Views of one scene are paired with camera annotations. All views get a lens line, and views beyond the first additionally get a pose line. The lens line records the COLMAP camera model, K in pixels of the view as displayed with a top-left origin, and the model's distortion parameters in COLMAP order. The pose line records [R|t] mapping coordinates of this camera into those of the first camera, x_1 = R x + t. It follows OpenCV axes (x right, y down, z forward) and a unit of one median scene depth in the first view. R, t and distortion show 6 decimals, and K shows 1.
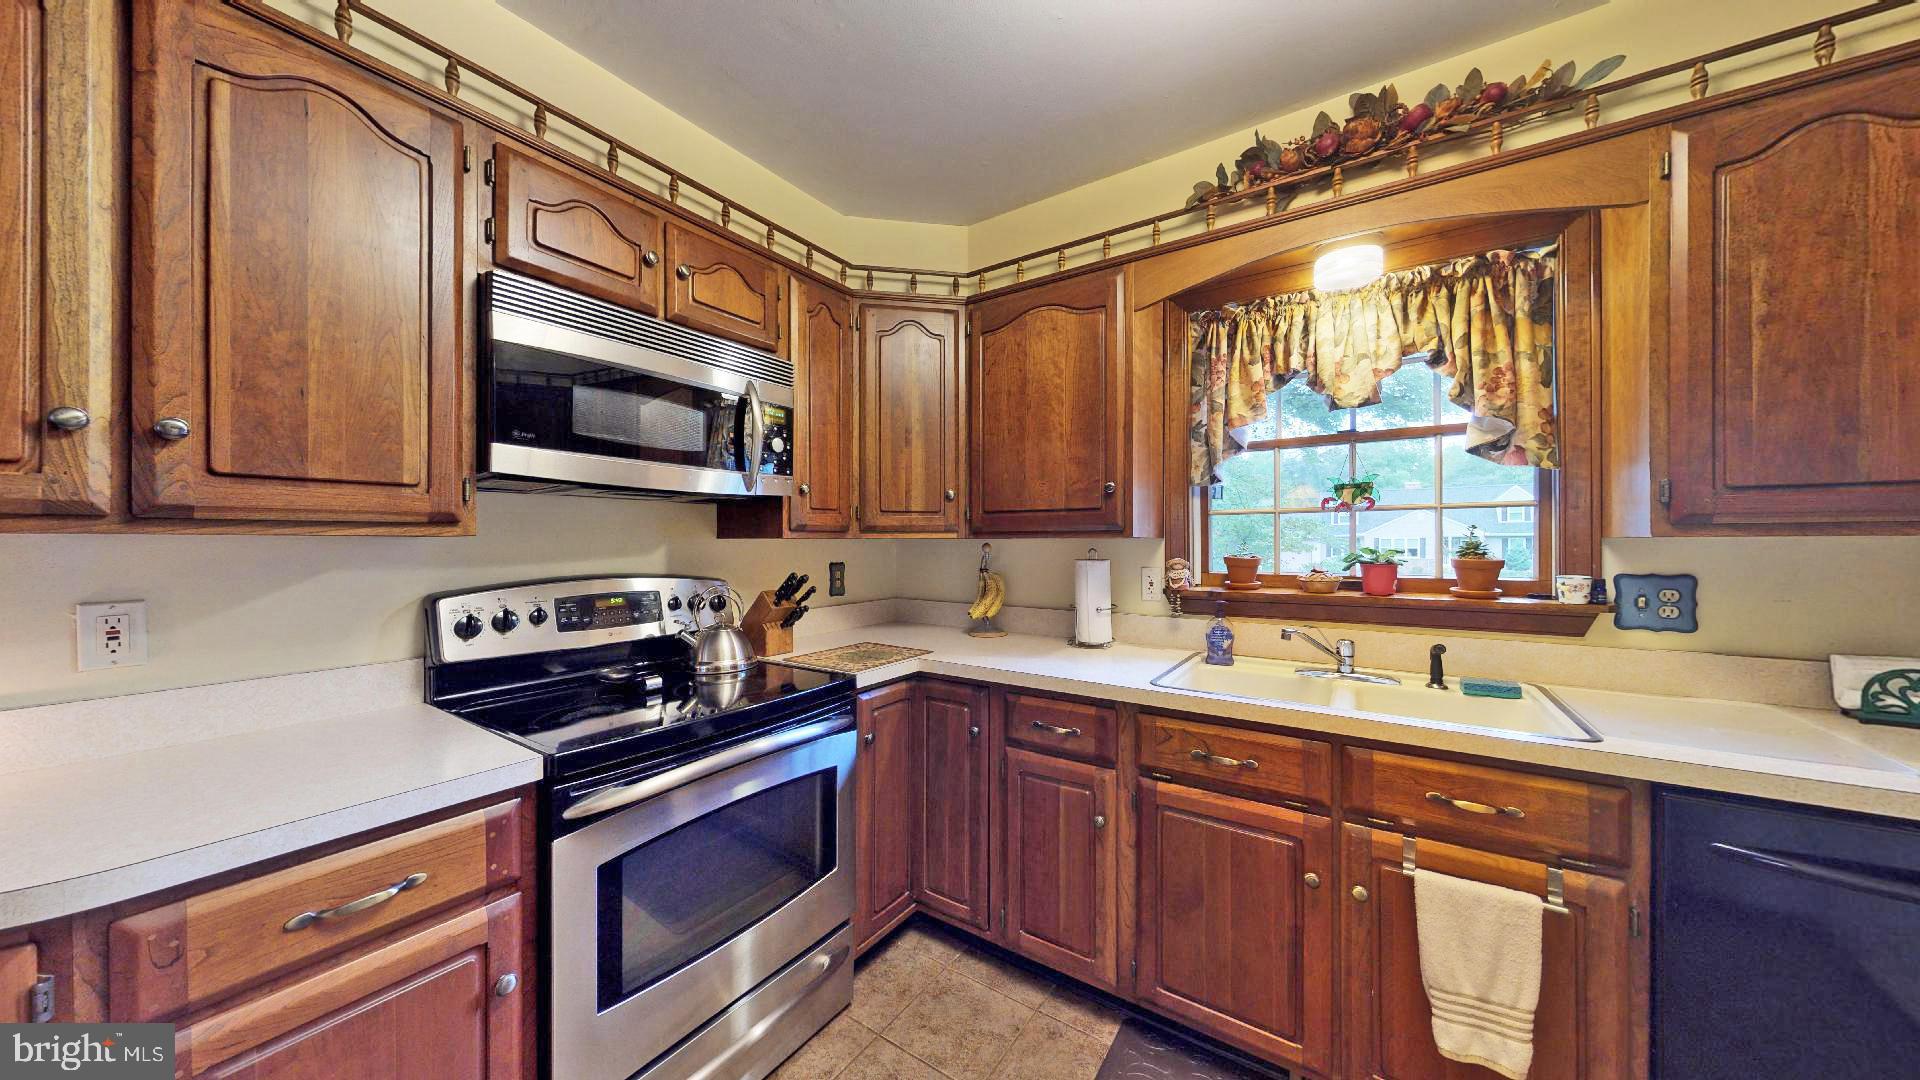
lens RADIAL K [[608.6, 0, 957.3], [0, 608.6, 543.2], [0, 0, 1]] dist [-0.000305, 0.000000]
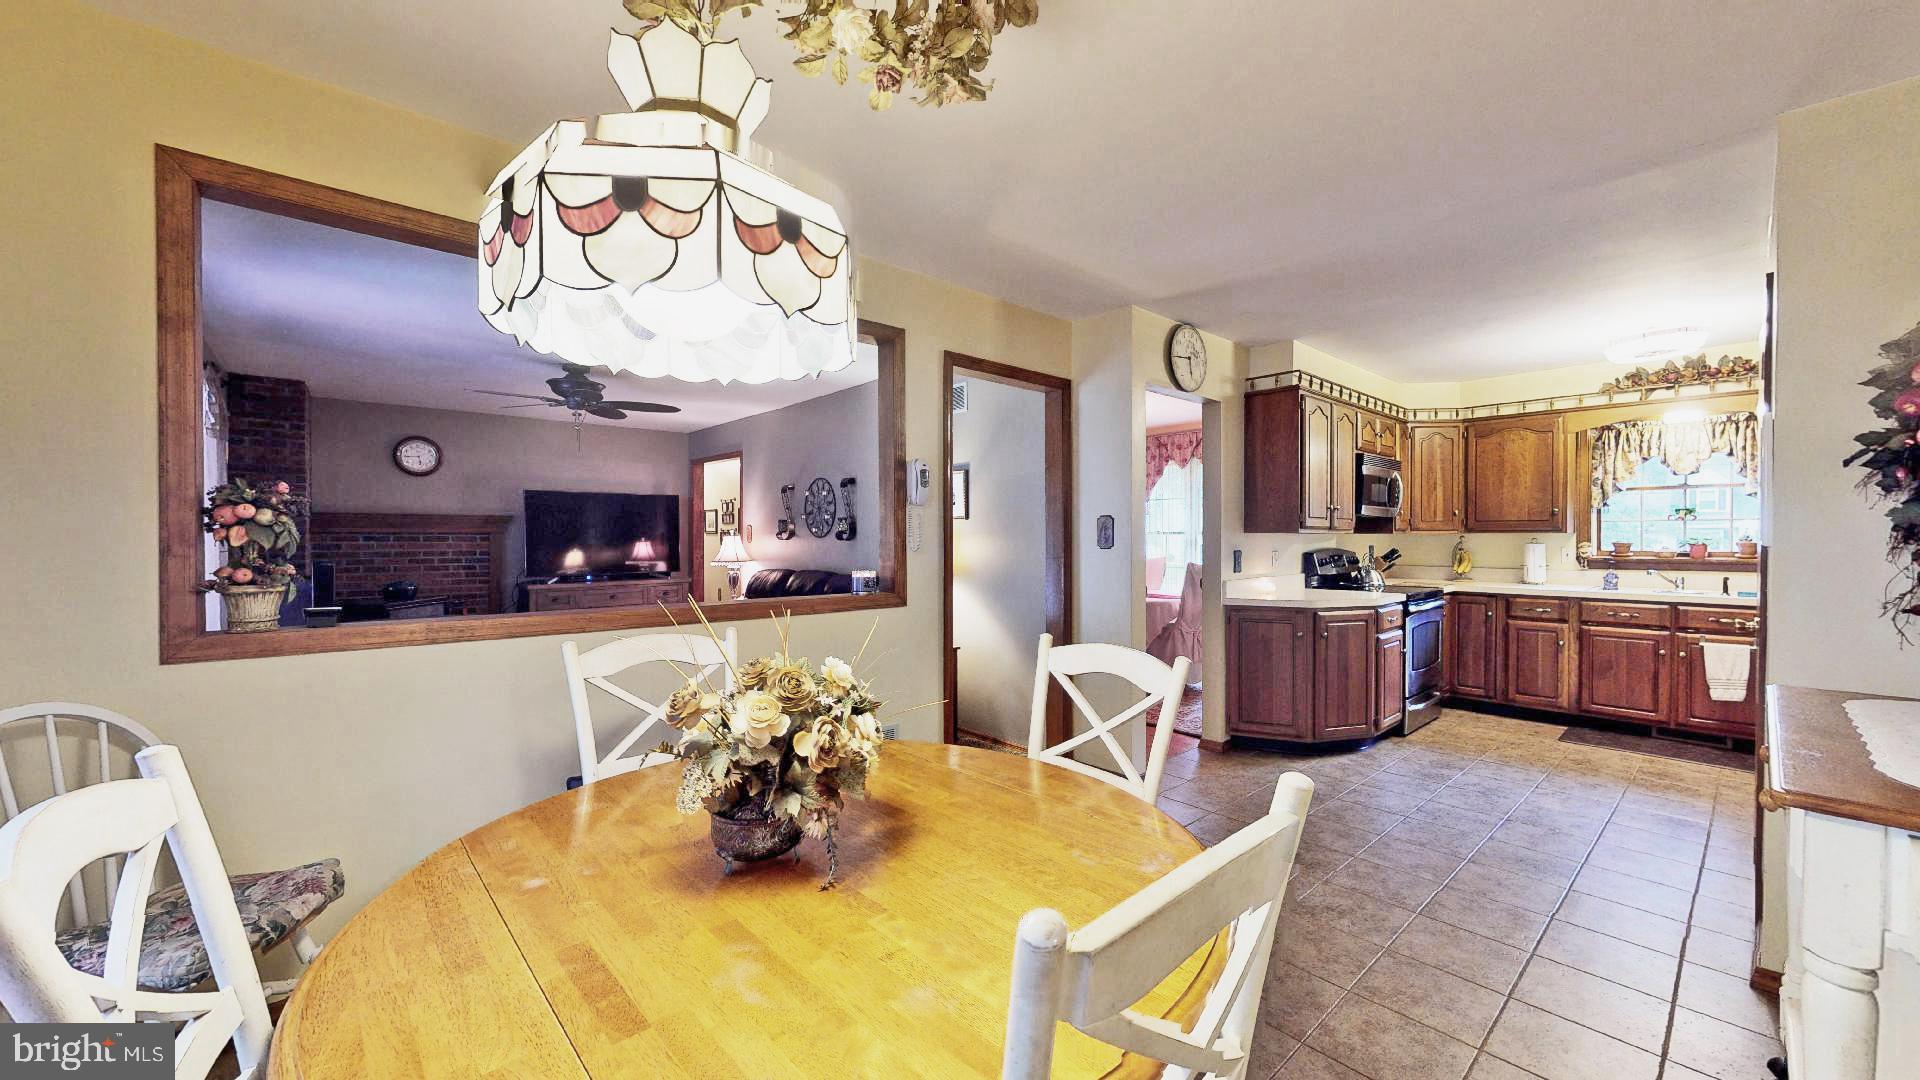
lens RADIAL K [[705.8, 0, 955.4], [0, 705.8, 541.6], [0, 0, 1]] dist [0.000269, 0.000134]
pose [[0.967790, 0.001749, -0.251752, -1.400528], [-0.000332, 0.999984, 0.005671, 0.009641], [0.251758, -0.005405, 0.967775, -2.371875]]
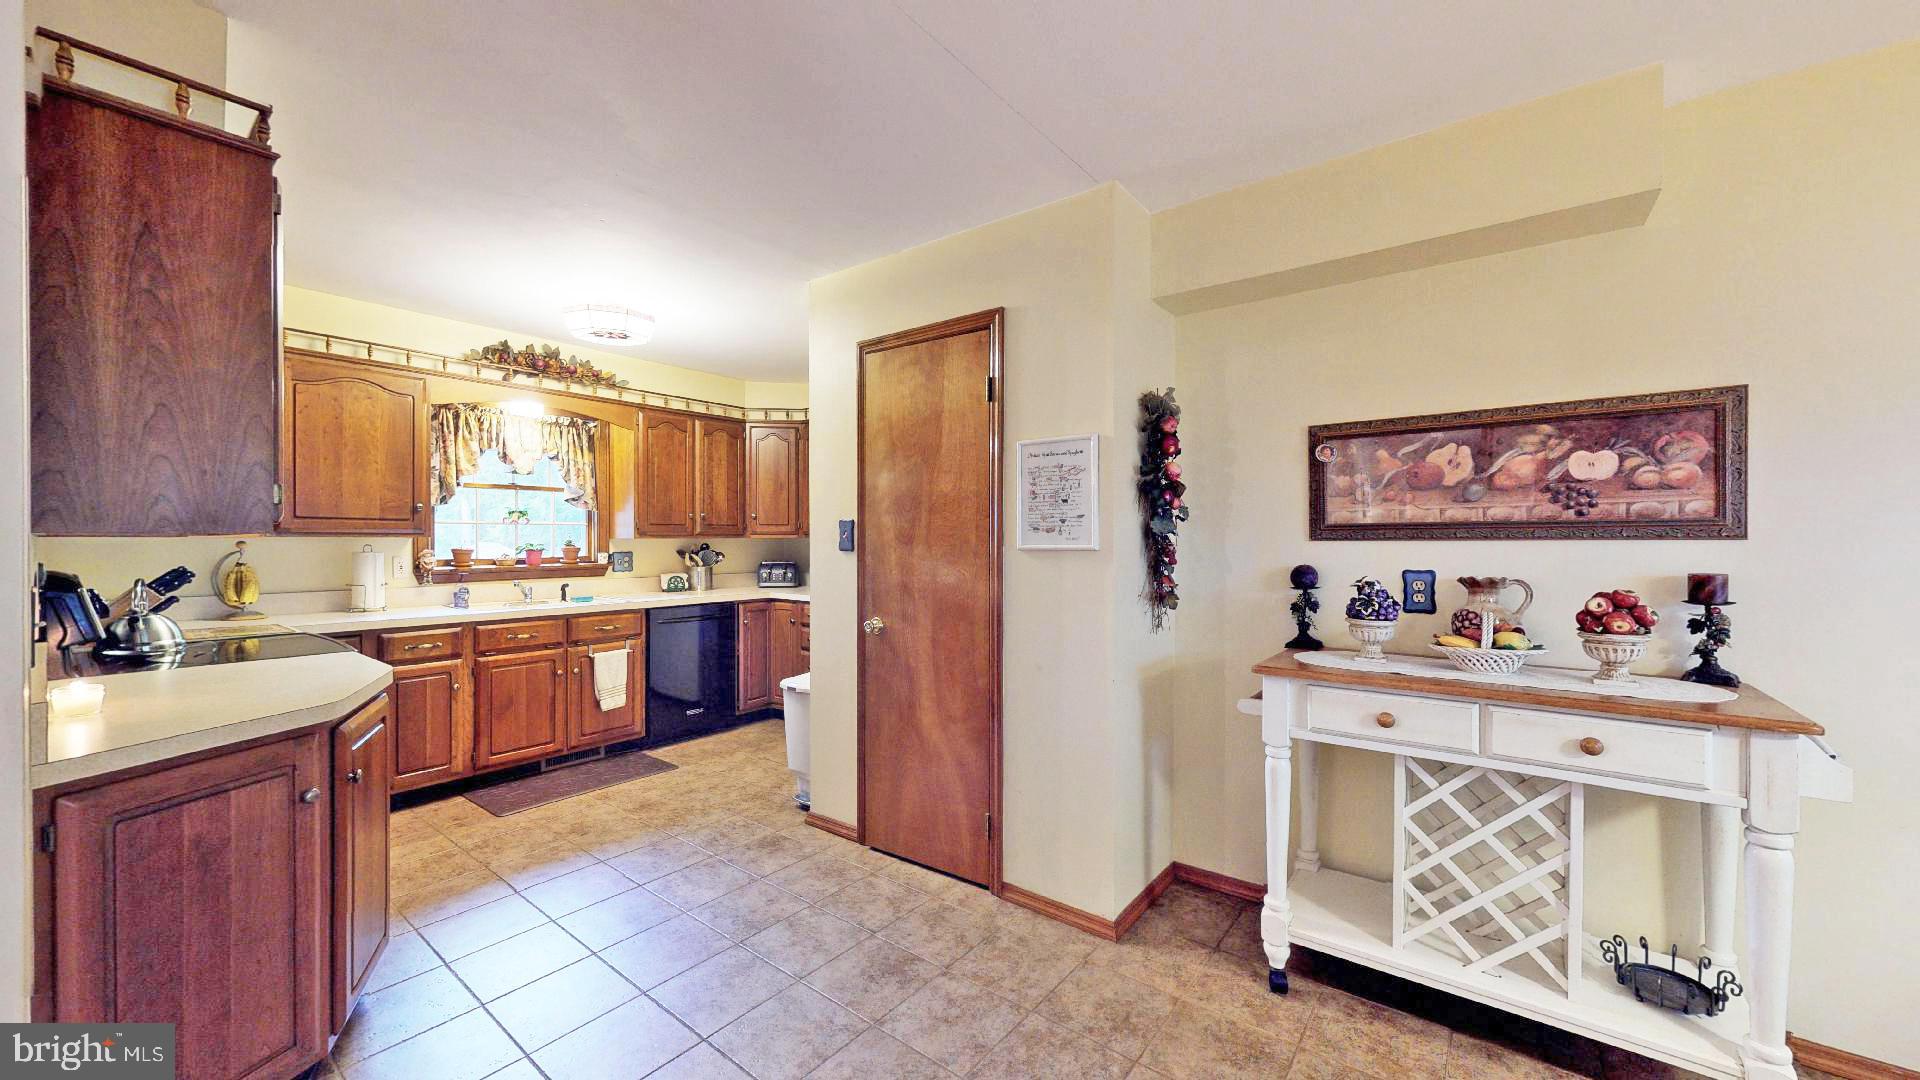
lens RADIAL K [[705.8, 0, 961.1], [0, 705.8, 542.0], [0, 0, 1]] dist [0.000269, 0.000134]
pose [[0.064091, -0.001359, 0.997943, -1.748351], [0.002757, 0.999995, 0.001185, 0.006601], [-0.997940, 0.002675, 0.064095, -0.669002]]
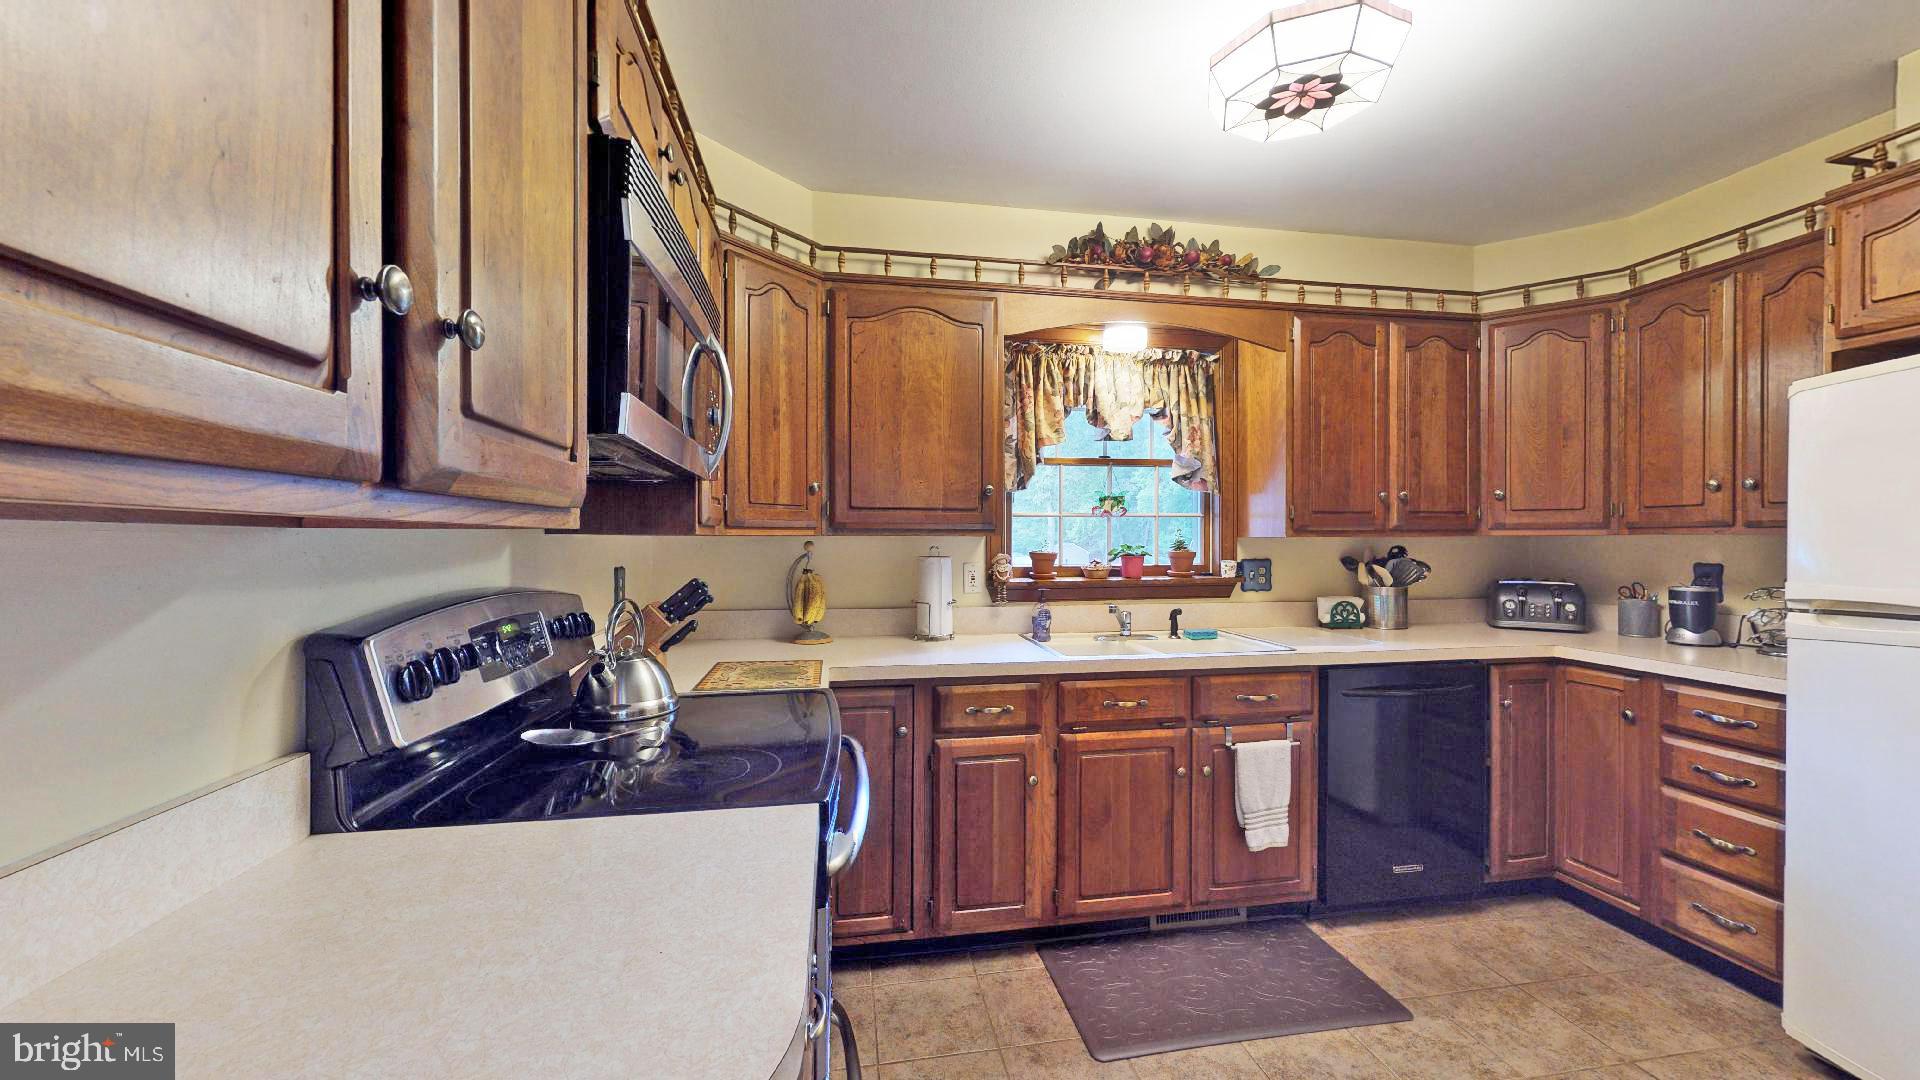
lens RADIAL K [[705.8, 0, 962.9], [0, 705.8, 542.6], [0, 0, 1]] dist [0.000269, 0.000134]
pose [[0.717845, -0.001880, 0.696200, -0.748650], [0.000920, 0.999998, 0.001752, 0.000976], [-0.696202, -0.000617, 0.717846, 0.120425]]
